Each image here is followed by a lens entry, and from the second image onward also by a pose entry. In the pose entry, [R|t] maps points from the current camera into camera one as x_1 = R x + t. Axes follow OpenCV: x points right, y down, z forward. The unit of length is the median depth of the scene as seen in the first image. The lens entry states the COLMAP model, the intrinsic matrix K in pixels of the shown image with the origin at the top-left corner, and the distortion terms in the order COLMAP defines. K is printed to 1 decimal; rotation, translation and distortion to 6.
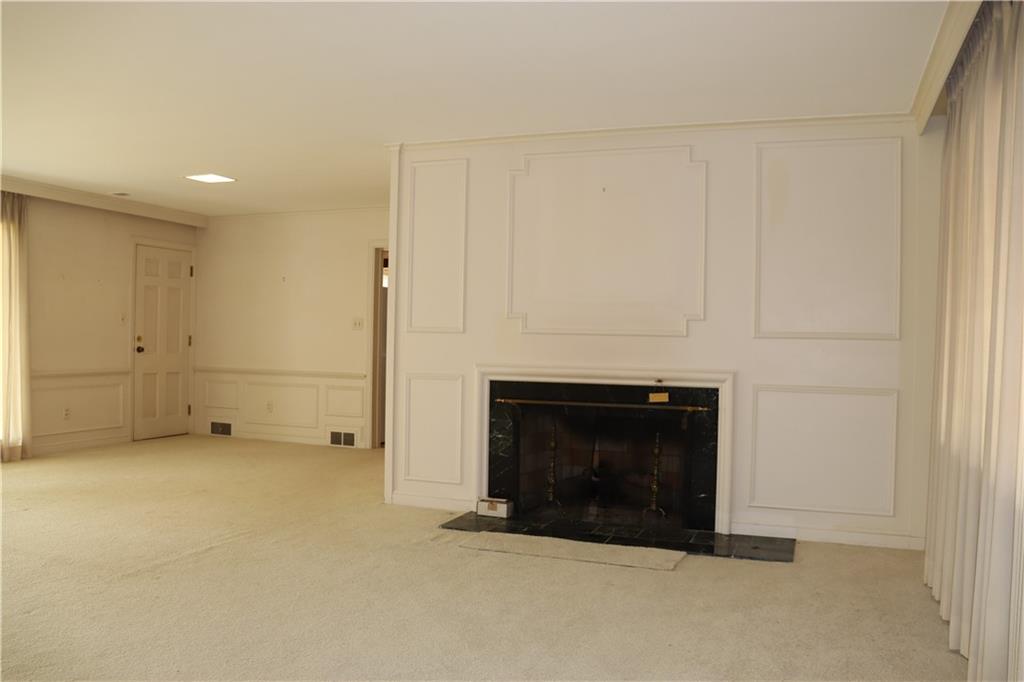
lens RADIAL K [[864.2, 0, 511.2], [0, 864.2, 338.3], [0, 0, 1]] dist [-0.161747, 0.158110]
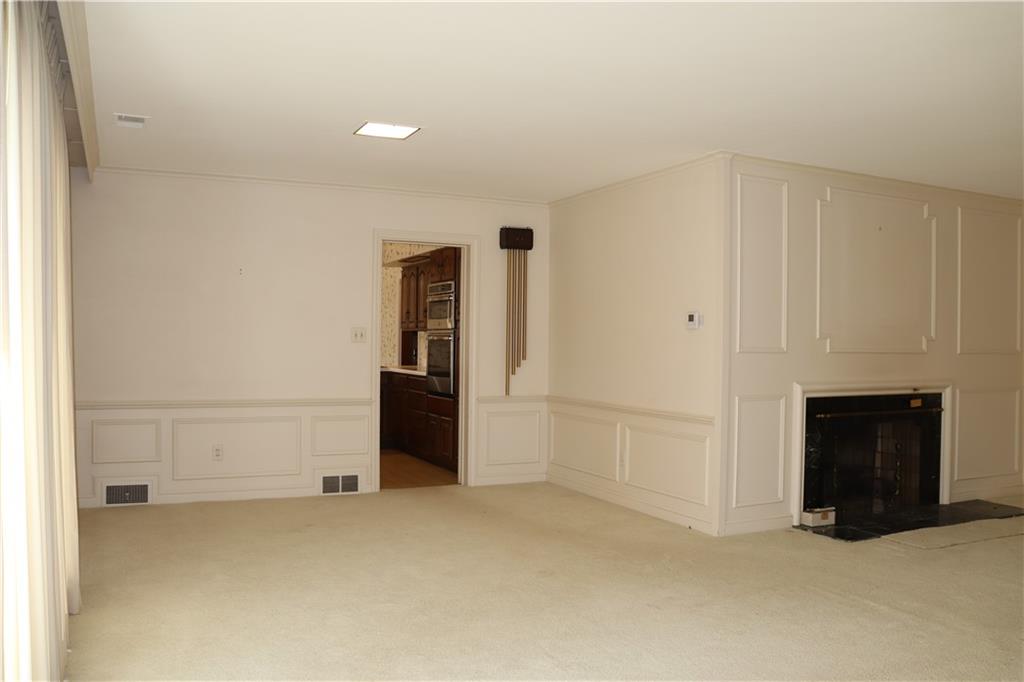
lens RADIAL K [[864.2, 0, 508.8], [0, 864.2, 343.7], [0, 0, 1]] dist [-0.161747, 0.158110]
pose [[0.674817, -0.014915, 0.737834, -1.043981], [0.000781, 0.999810, 0.019496, -0.038015], [-0.737984, -0.012580, 0.674700, 0.581541]]
